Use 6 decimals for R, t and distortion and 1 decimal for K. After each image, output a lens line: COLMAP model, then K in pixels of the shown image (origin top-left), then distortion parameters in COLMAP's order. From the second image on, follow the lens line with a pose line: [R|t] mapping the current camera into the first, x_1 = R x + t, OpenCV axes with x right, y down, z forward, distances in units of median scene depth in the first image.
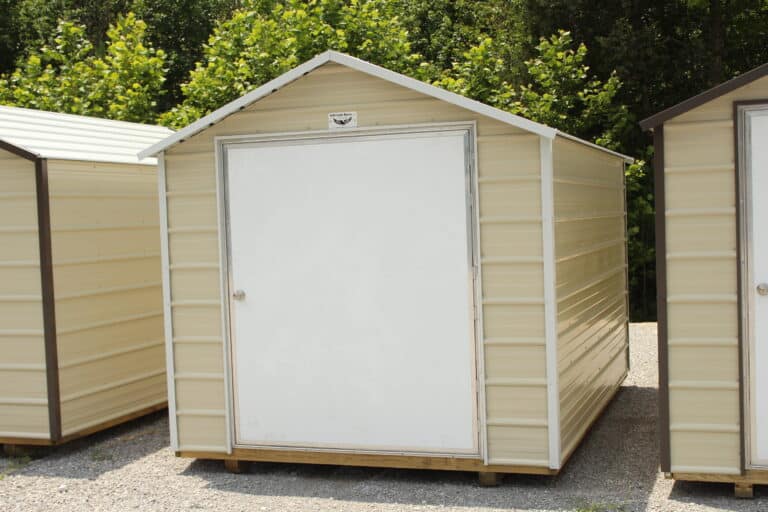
lens RADIAL K [[1054.4, 0, 377.0], [0, 1054.4, 252.3], [0, 0, 1]] dist [-0.054470, 0.000000]
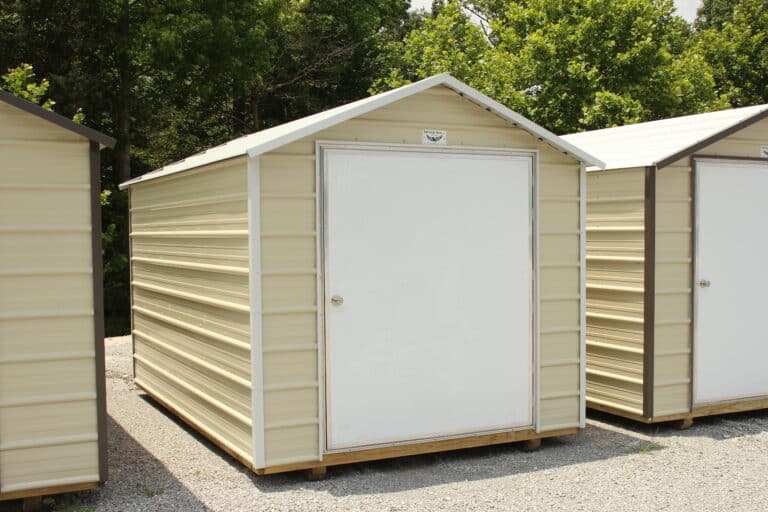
lens RADIAL K [[935.5, 0, 383.0], [0, 935.5, 261.0], [0, 0, 1]] dist [-0.073367, 0.000000]
pose [[0.693434, 0.009213, 0.720462, -0.773402], [0.008717, 0.999738, -0.021174, 0.023976], [-0.720468, 0.020963, 0.693172, 0.365641]]
